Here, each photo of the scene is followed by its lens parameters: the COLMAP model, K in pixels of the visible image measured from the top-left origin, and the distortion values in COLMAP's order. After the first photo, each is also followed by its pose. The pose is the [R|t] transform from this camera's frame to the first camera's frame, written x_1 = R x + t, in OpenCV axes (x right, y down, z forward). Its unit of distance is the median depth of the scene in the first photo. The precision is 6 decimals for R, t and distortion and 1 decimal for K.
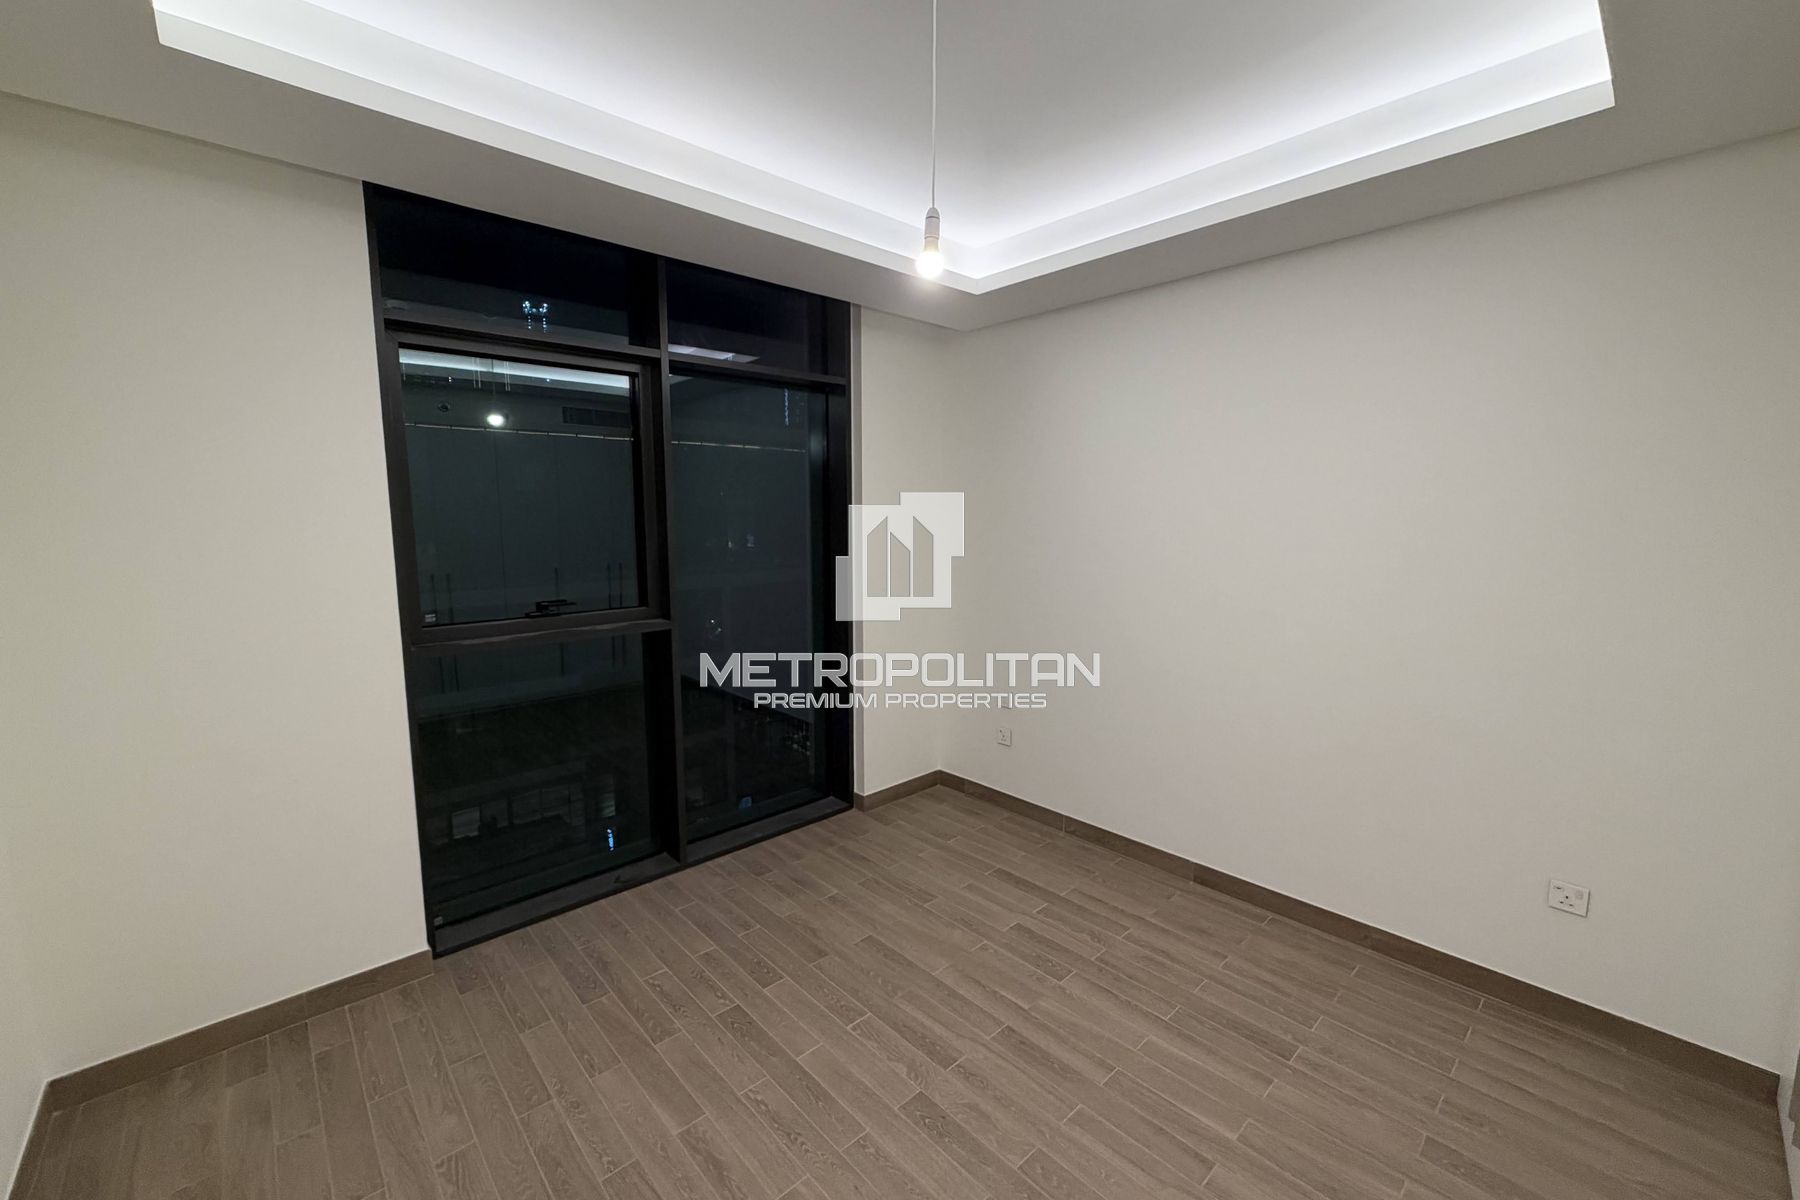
lens RADIAL K [[718.4, 0, 894.9], [0, 718.4, 602.1], [0, 0, 1]] dist [-0.001774, -0.000044]
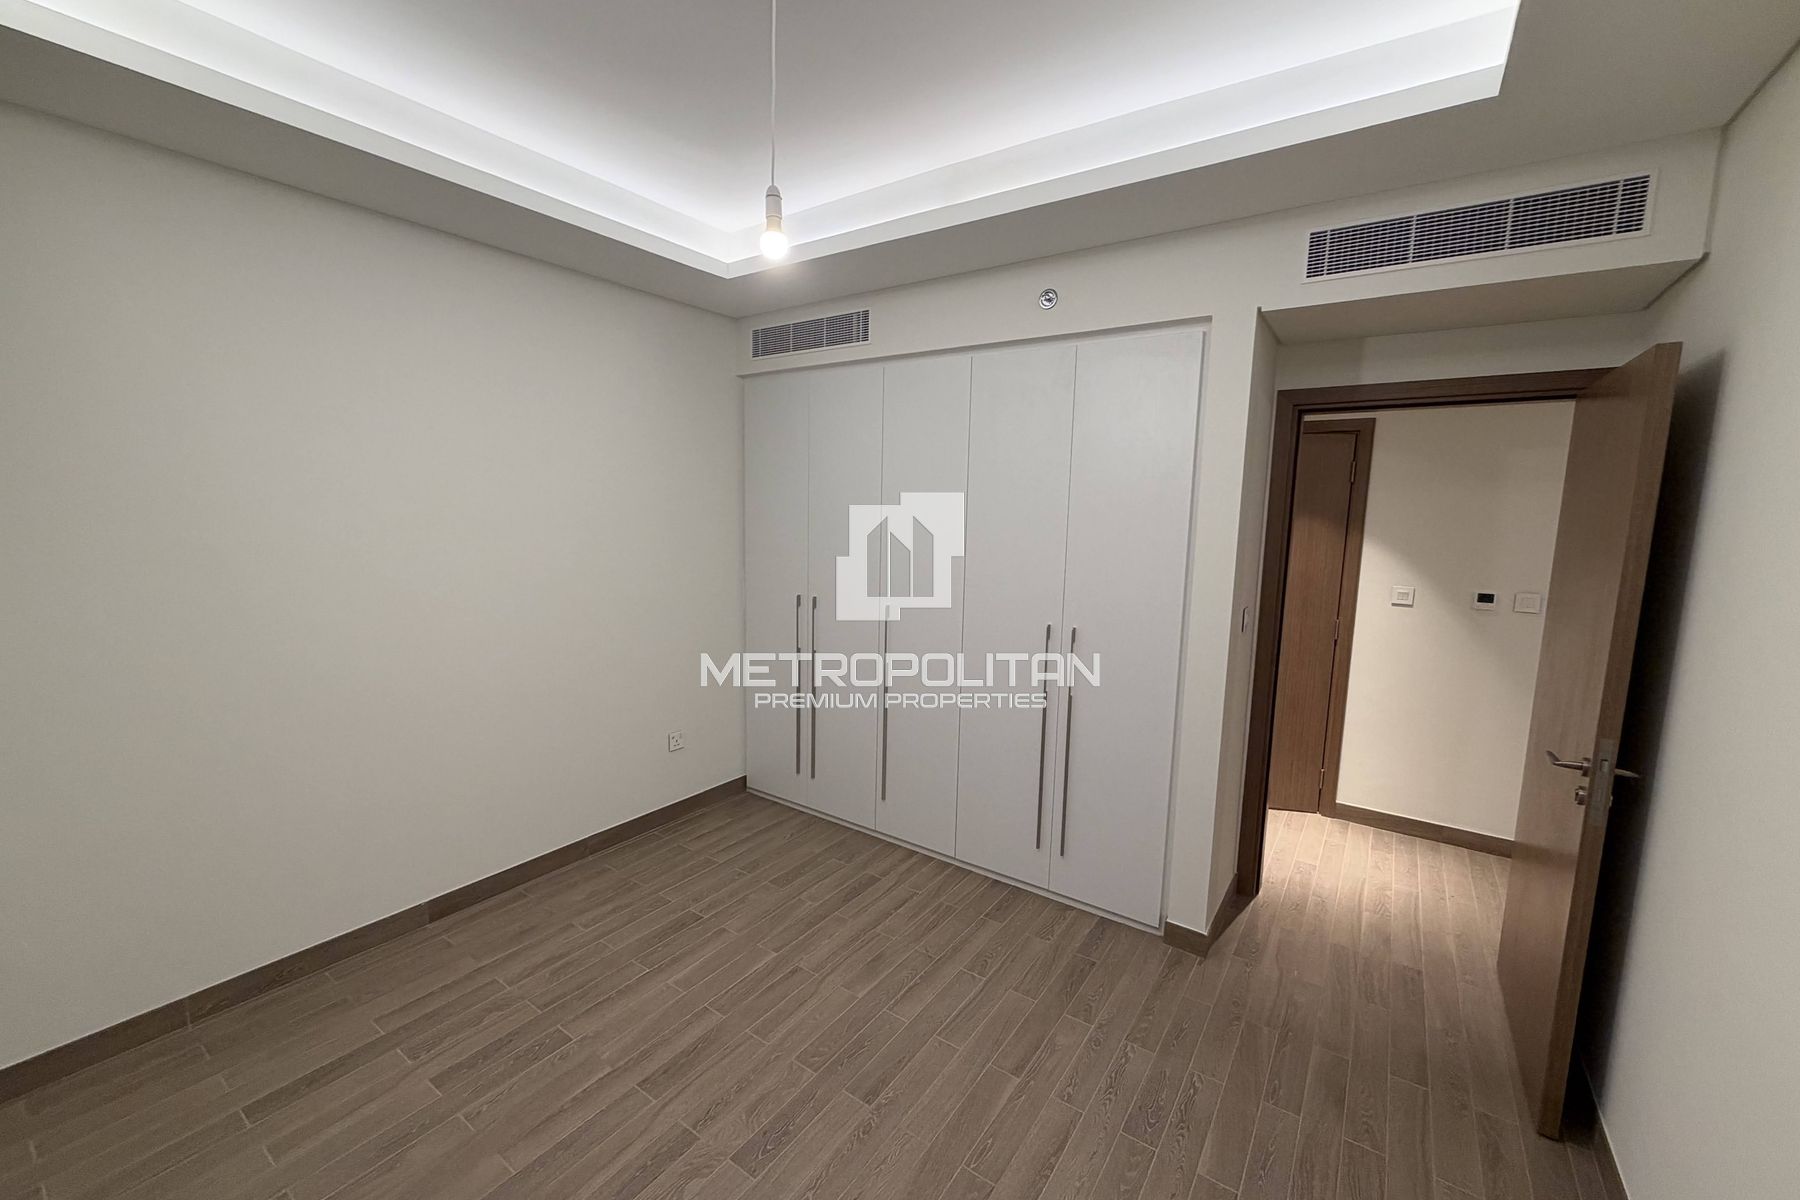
lens RADIAL K [[718.4, 0, 894.9], [0, 718.4, 602.1], [0, 0, 1]] dist [-0.001774, -0.000044]
pose [[-0.217725, -0.133801, 0.966795, -0.680529], [0.105044, 0.981593, 0.159505, -0.101256], [-0.970341, 0.136284, -0.199663, 0.778050]]
